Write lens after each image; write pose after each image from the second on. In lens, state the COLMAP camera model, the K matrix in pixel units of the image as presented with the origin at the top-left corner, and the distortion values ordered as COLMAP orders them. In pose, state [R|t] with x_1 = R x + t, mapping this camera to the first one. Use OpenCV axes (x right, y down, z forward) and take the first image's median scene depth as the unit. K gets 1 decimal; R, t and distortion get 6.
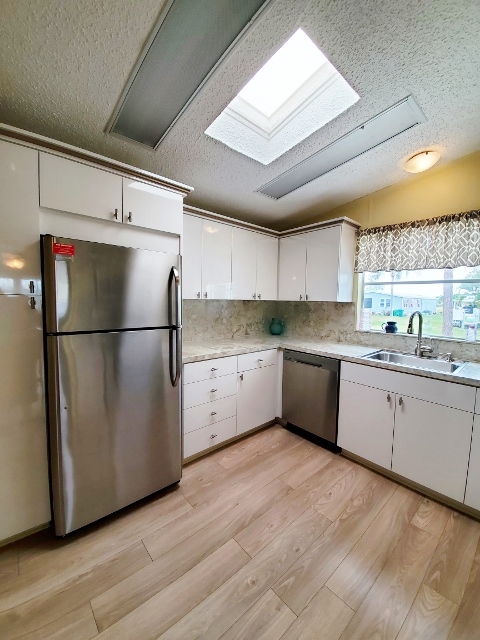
lens RADIAL K [[257.4, 0, 238.1], [0, 257.4, 317.5], [0, 0, 1]] dist [0.027262, -0.020241]
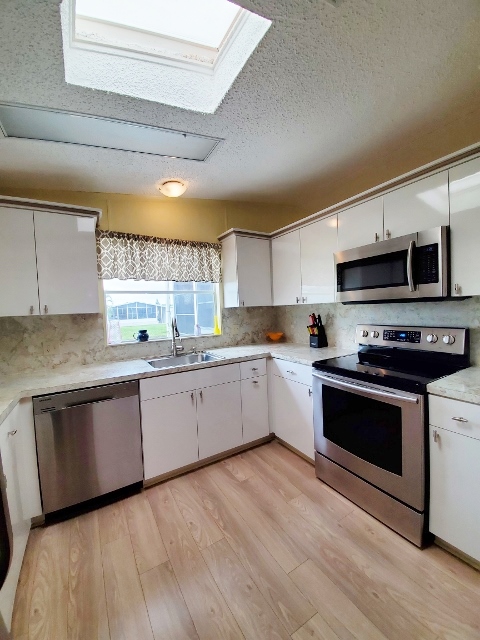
lens RADIAL K [[257.4, 0, 238.1], [0, 257.4, 317.5], [0, 0, 1]] dist [0.027262, -0.020241]
pose [[0.171785, -0.061644, 0.983204, -0.375743], [0.111482, 0.992846, 0.042770, -0.038713], [-0.978806, 0.102262, 0.177428, 0.503027]]
